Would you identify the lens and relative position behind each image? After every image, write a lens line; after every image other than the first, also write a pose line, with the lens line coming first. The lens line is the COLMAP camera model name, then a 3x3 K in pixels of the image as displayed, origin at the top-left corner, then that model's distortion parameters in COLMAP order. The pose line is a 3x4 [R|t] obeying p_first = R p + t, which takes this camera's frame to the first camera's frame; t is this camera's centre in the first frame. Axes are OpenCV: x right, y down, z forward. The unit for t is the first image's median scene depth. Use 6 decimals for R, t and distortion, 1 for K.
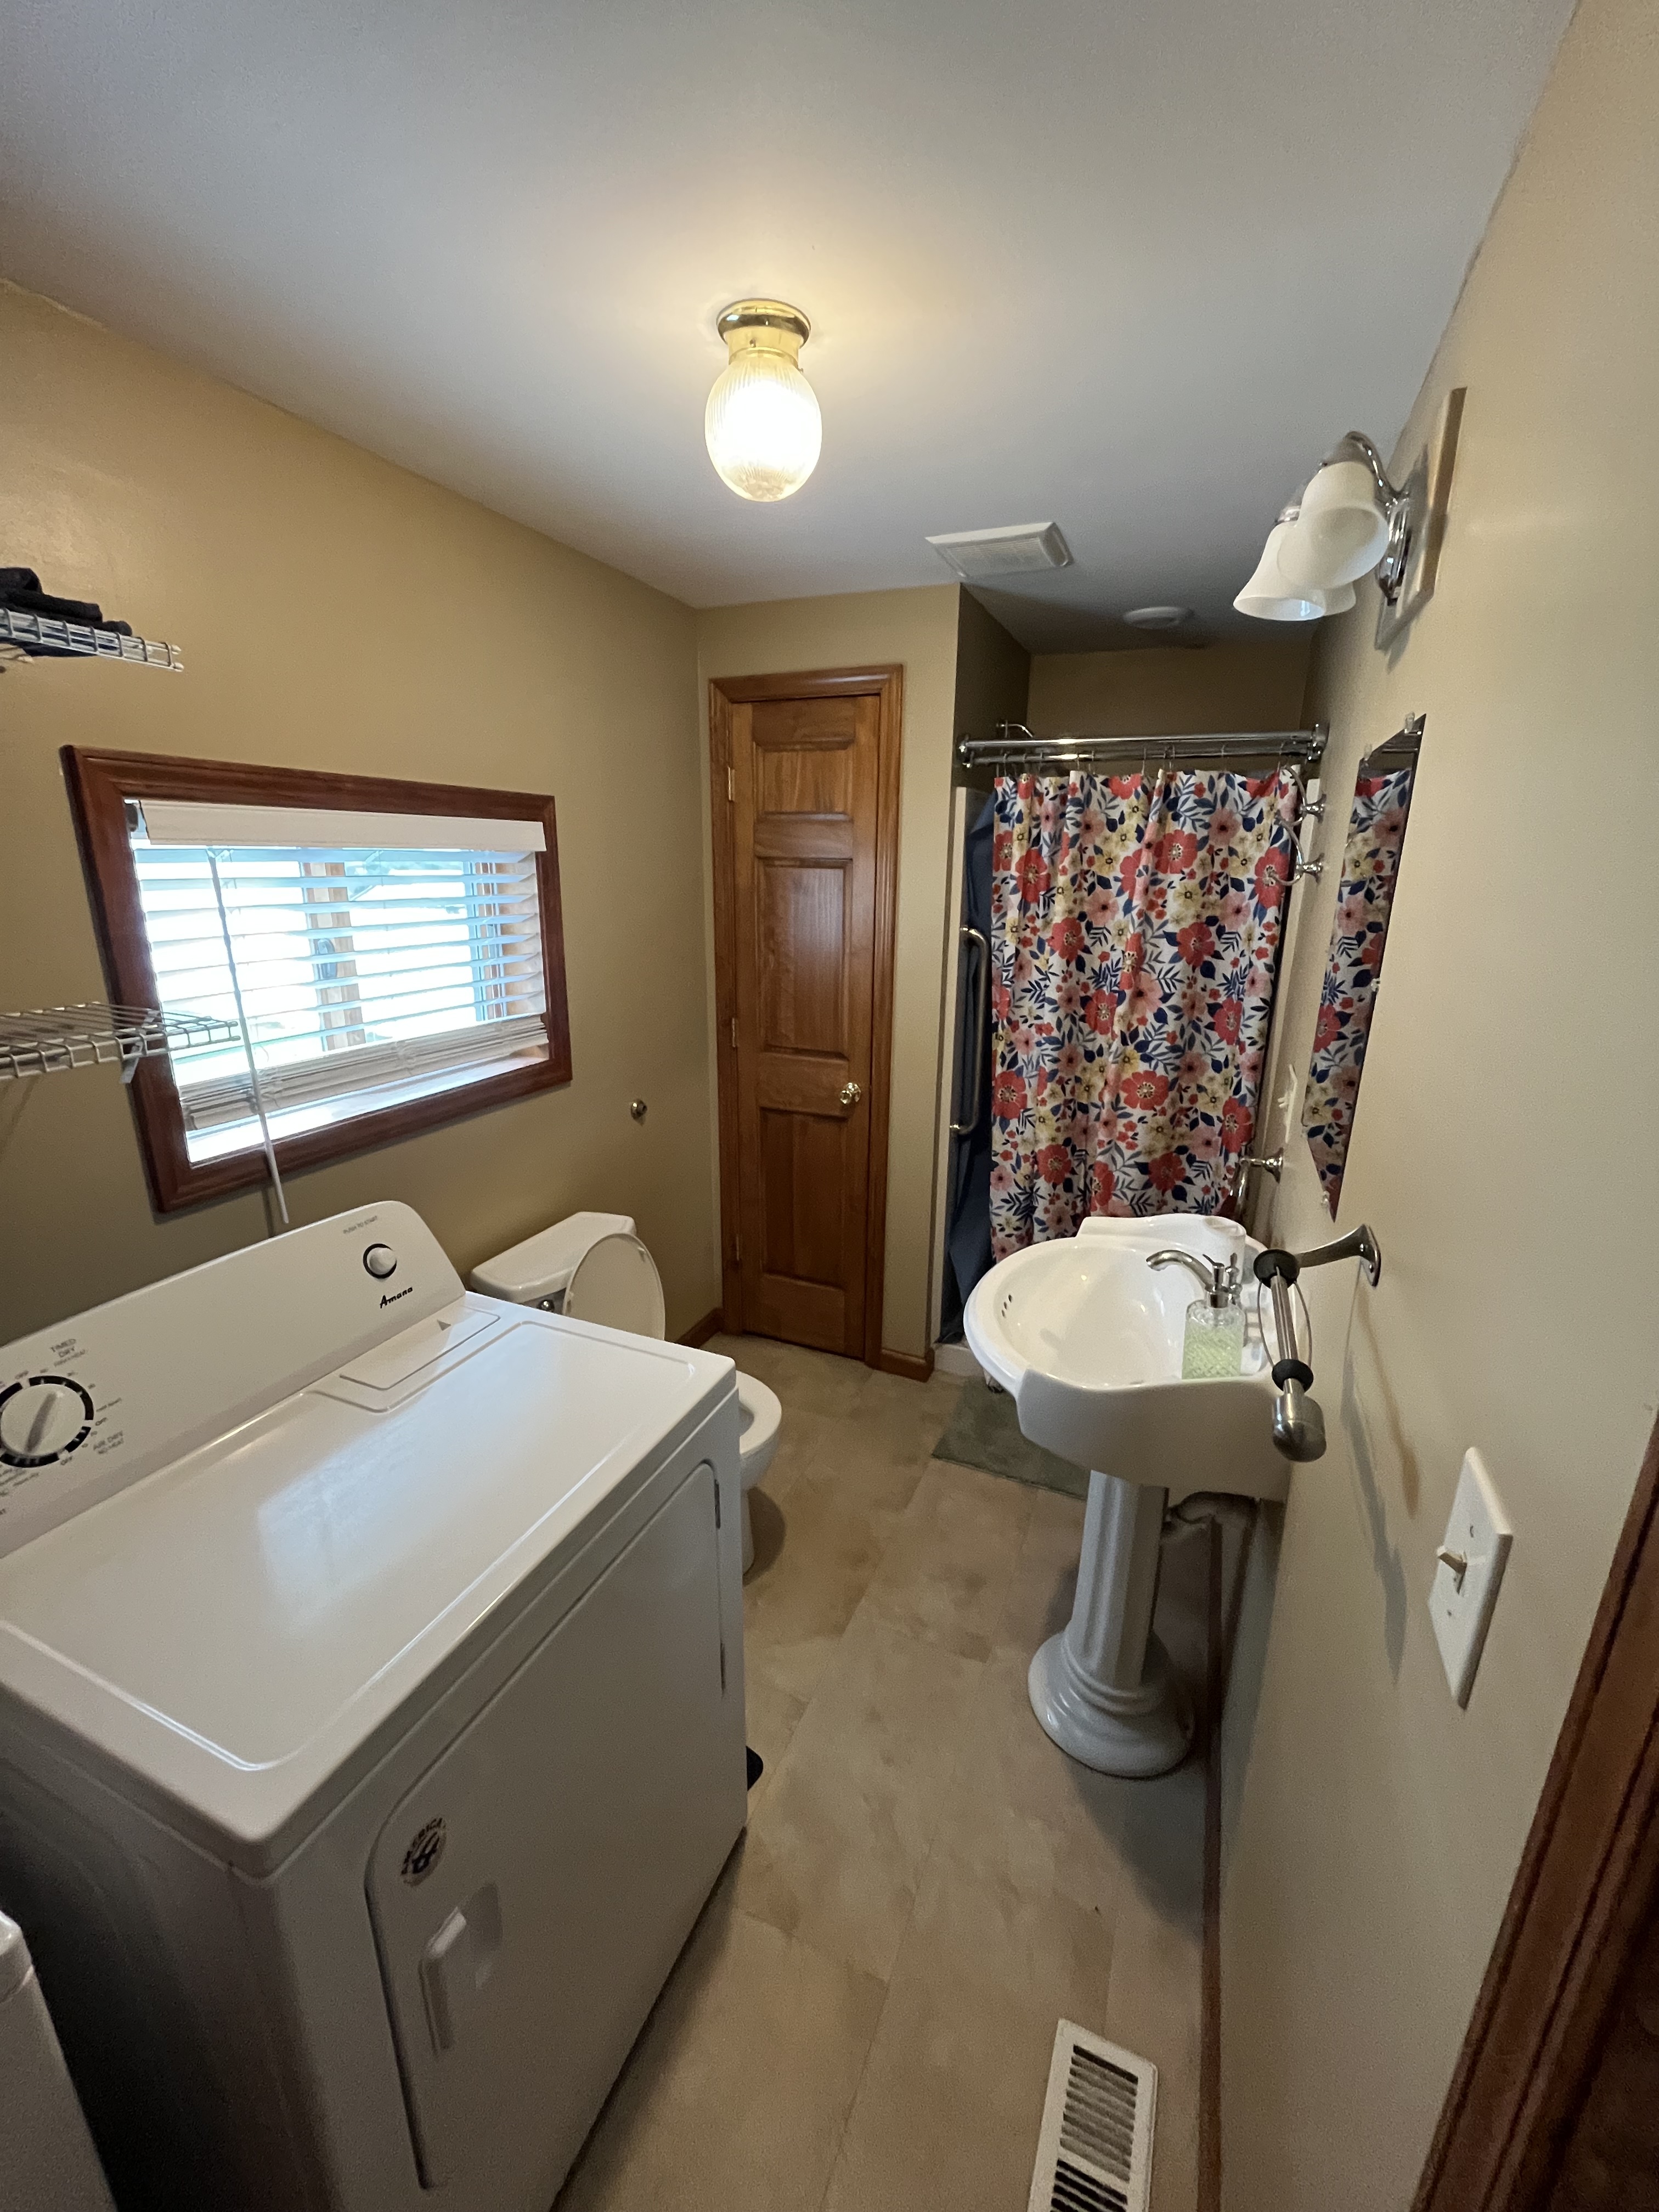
lens RADIAL K [[894.7, 0, 832.4], [0, 894.7, 1106.3], [0, 0, 1]] dist [-0.002280, -0.000761]
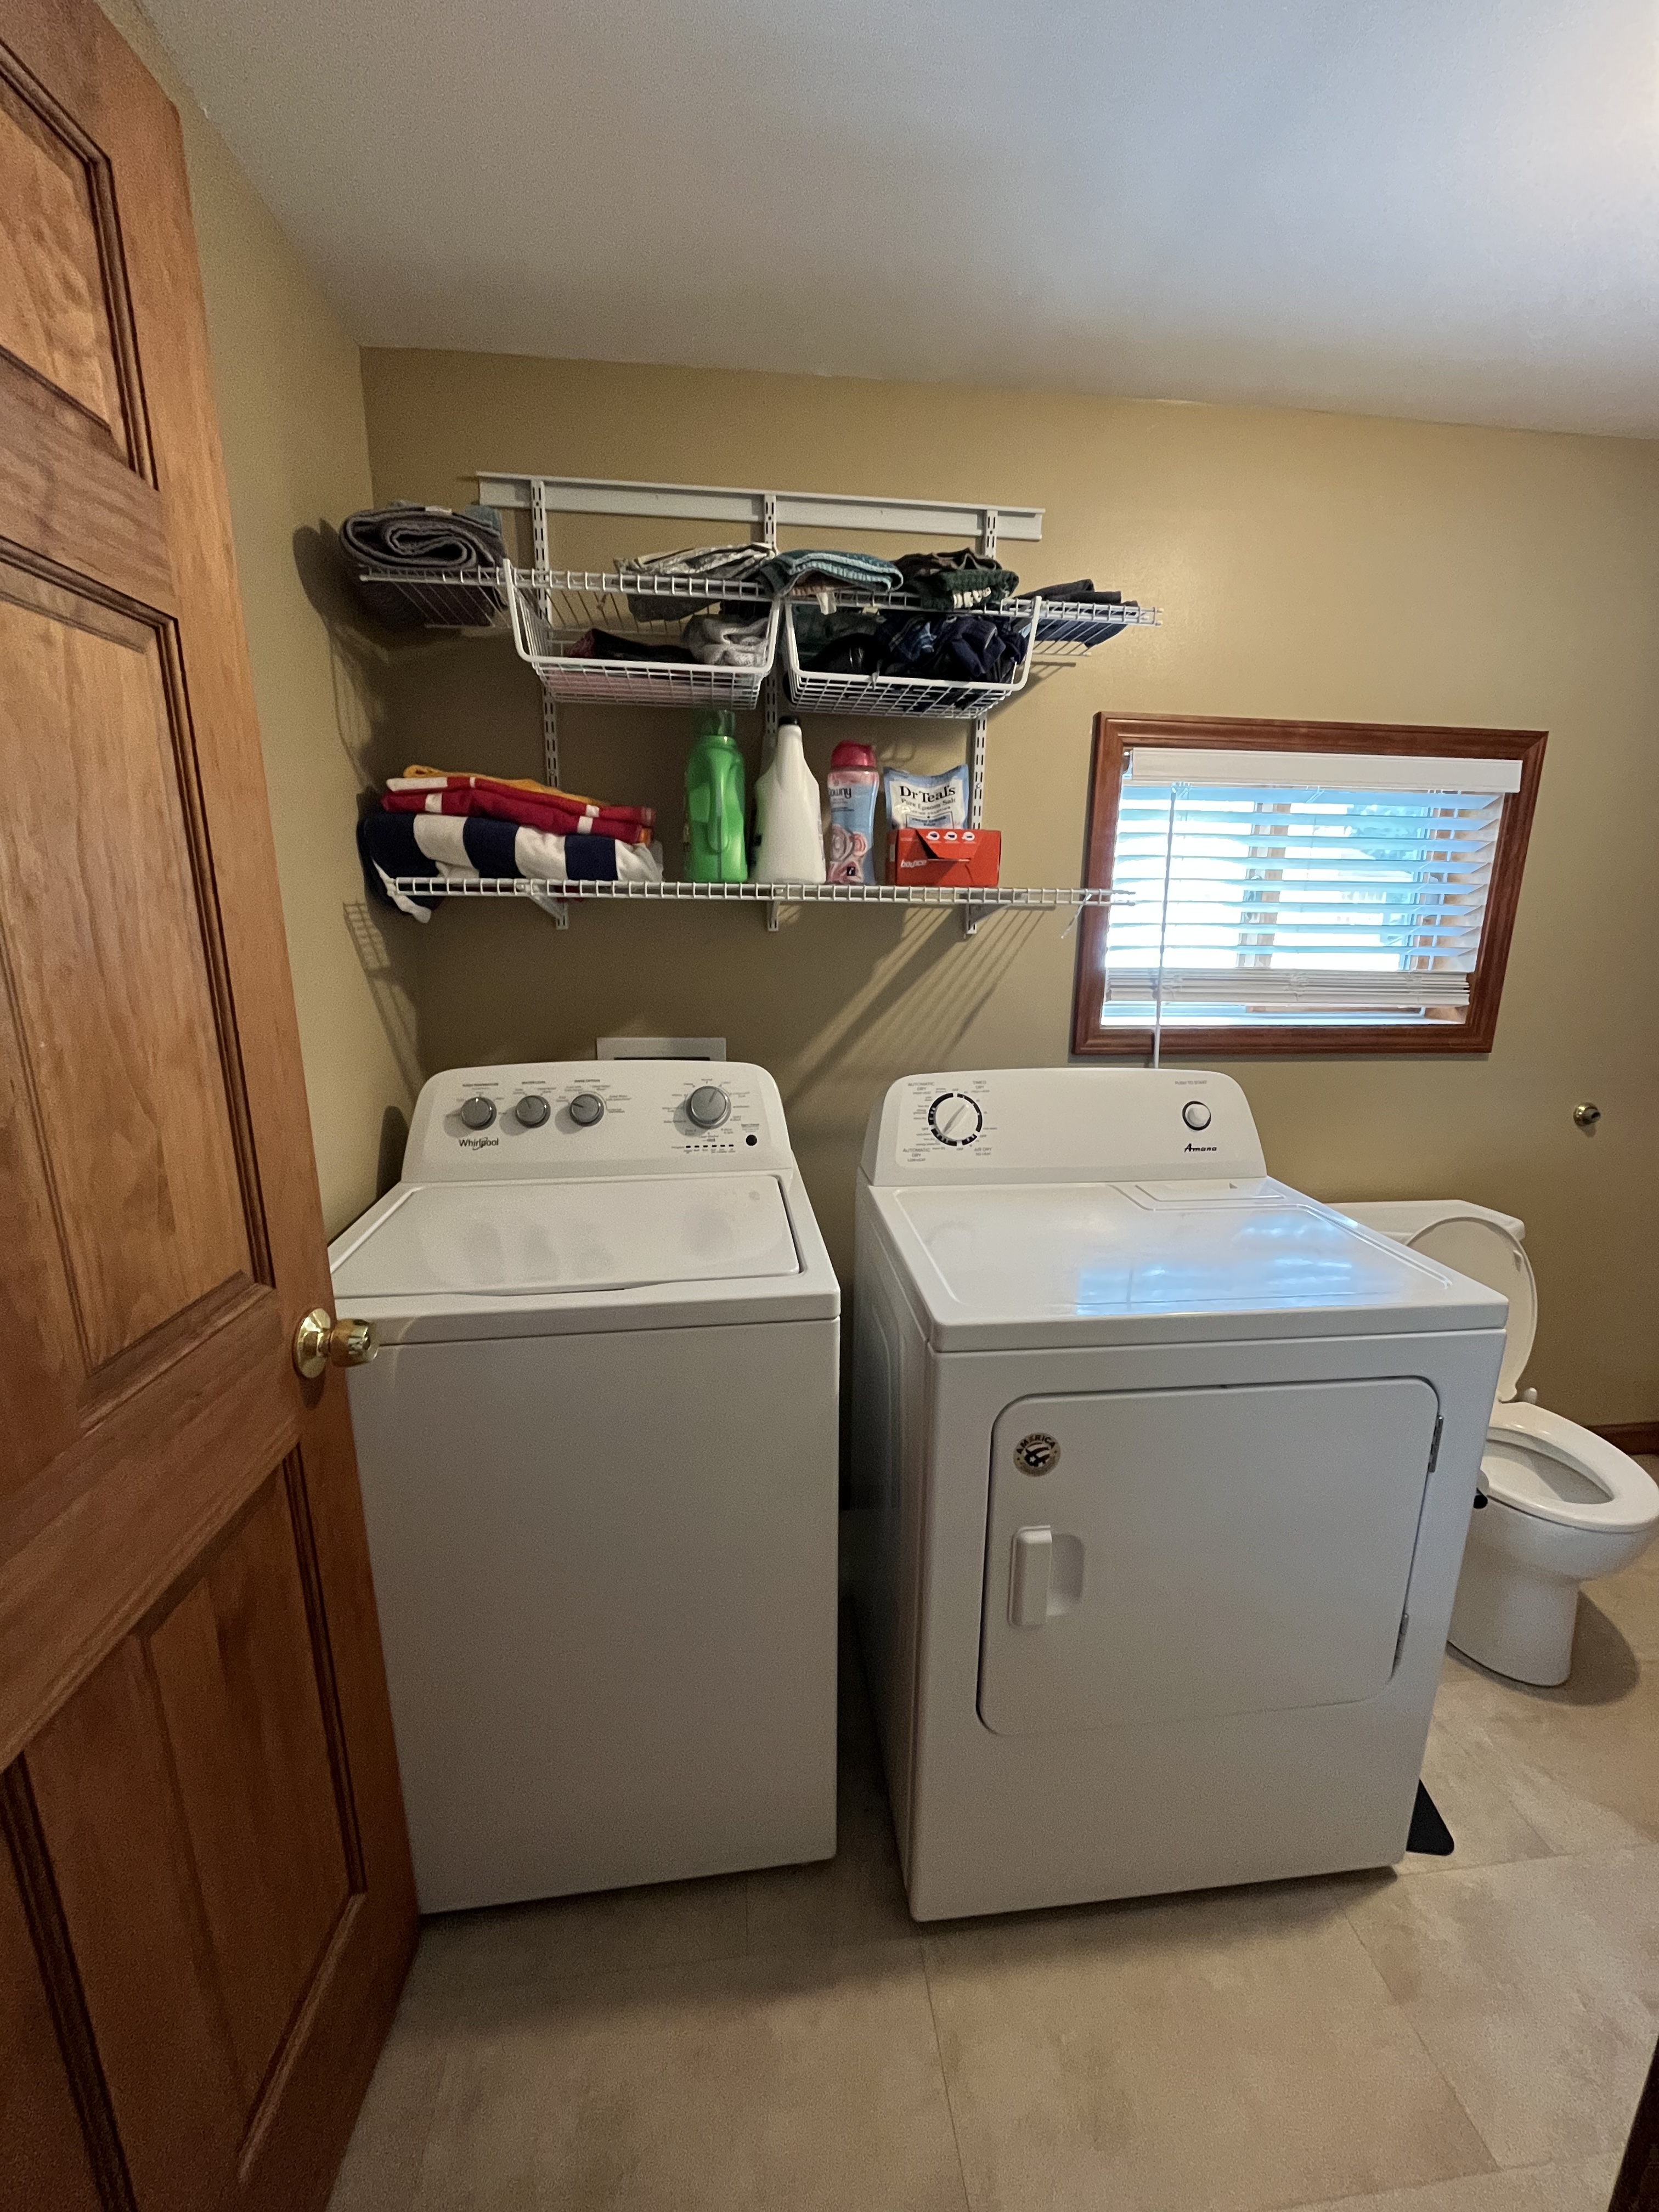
lens RADIAL K [[894.7, 0, 826.9], [0, 894.7, 1106.9], [0, 0, 1]] dist [-0.002280, -0.000761]
pose [[0.494940, 0.187144, -0.848535, 0.163029], [-0.238627, 0.968260, 0.074361, 0.125896], [0.835519, 0.165679, 0.523888, -0.013359]]
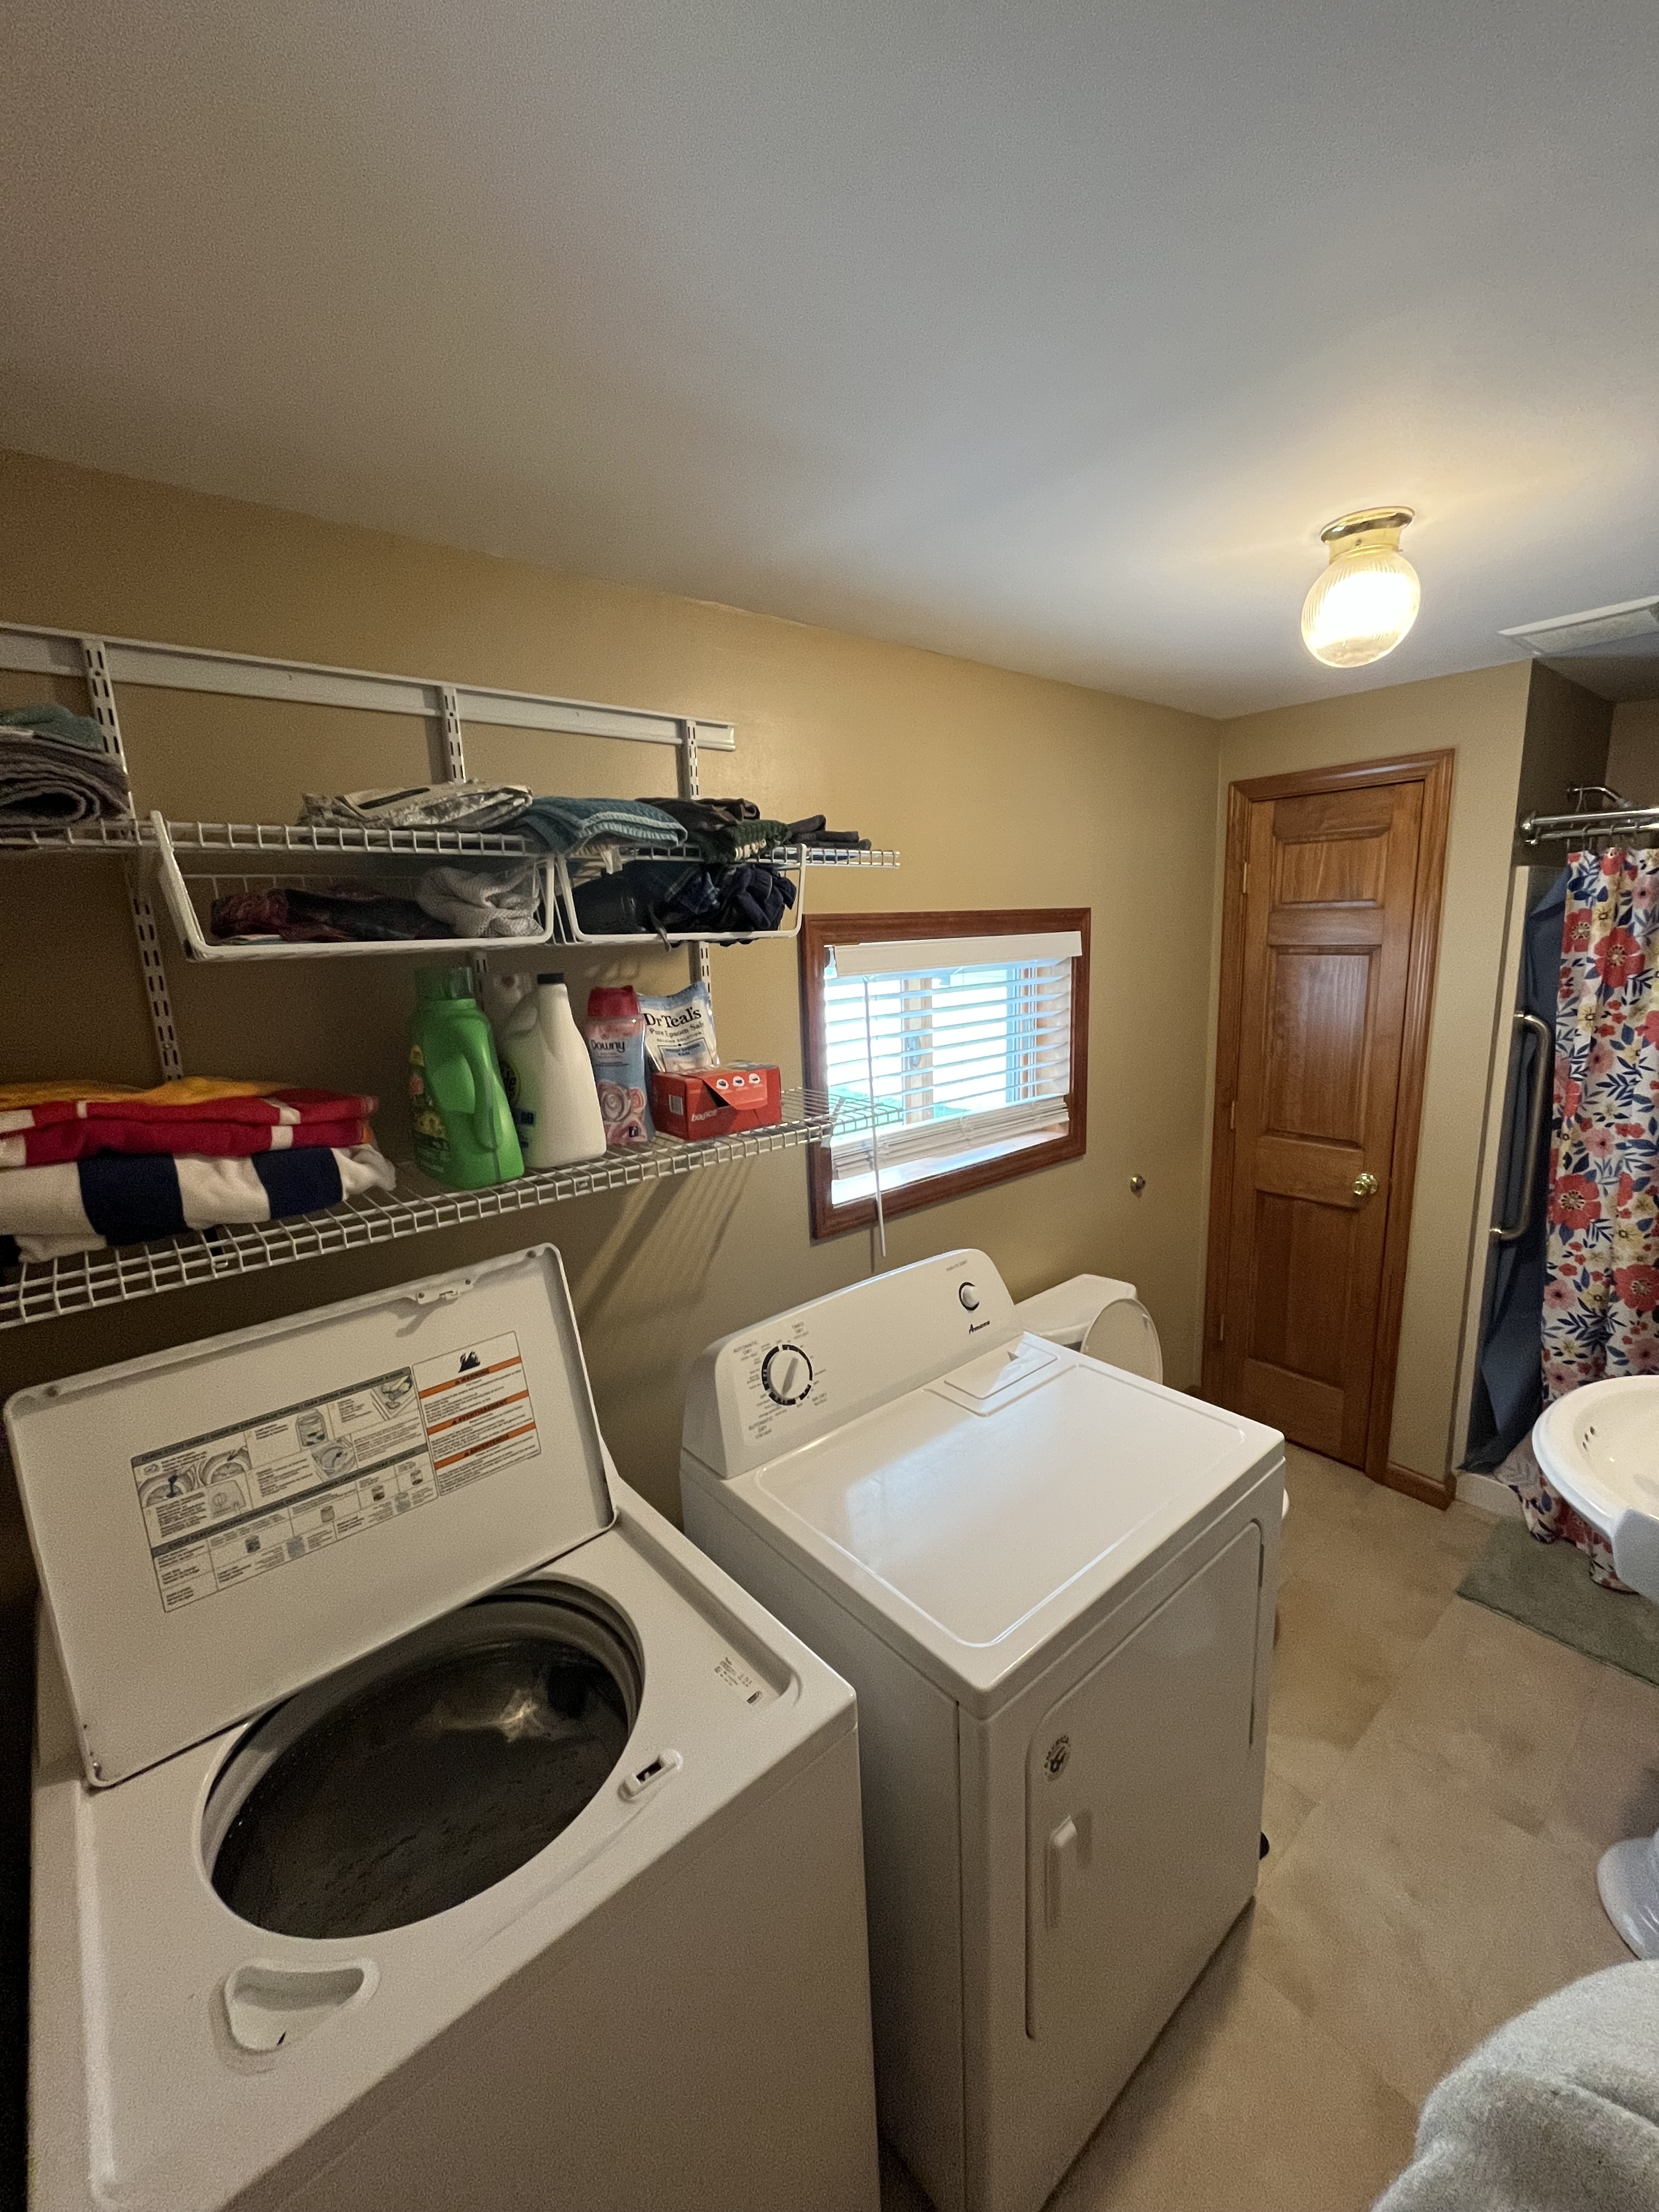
lens RADIAL K [[894.7, 0, 829.3], [0, 894.7, 1105.8], [0, 0, 1]] dist [-0.002280, -0.000761]
pose [[0.890563, 0.043128, -0.452811, -0.079638], [-0.072974, 0.996147, -0.048644, -0.012868], [0.448969, 0.076364, 0.890278, -0.156464]]
